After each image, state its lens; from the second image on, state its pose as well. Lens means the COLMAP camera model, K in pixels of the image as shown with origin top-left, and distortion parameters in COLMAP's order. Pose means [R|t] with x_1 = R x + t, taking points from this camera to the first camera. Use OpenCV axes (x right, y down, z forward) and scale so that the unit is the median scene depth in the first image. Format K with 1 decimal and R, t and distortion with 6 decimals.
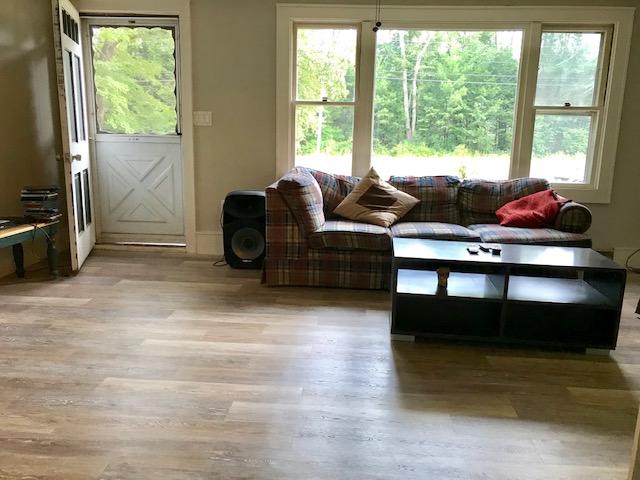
lens RADIAL K [[556.0, 0, 333.1], [0, 556.0, 239.0], [0, 0, 1]] dist [0.137043, -0.197669]
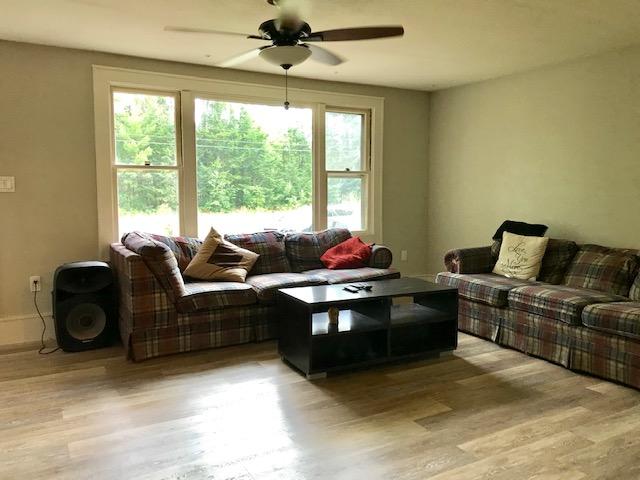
lens RADIAL K [[556.0, 0, 333.1], [0, 556.0, 239.0], [0, 0, 1]] dist [0.137043, -0.197669]
pose [[0.822847, -0.076180, 0.563133, -0.339616], [0.132336, 0.989416, -0.059522, -0.016761], [-0.552639, 0.123500, 0.824220, 0.023932]]
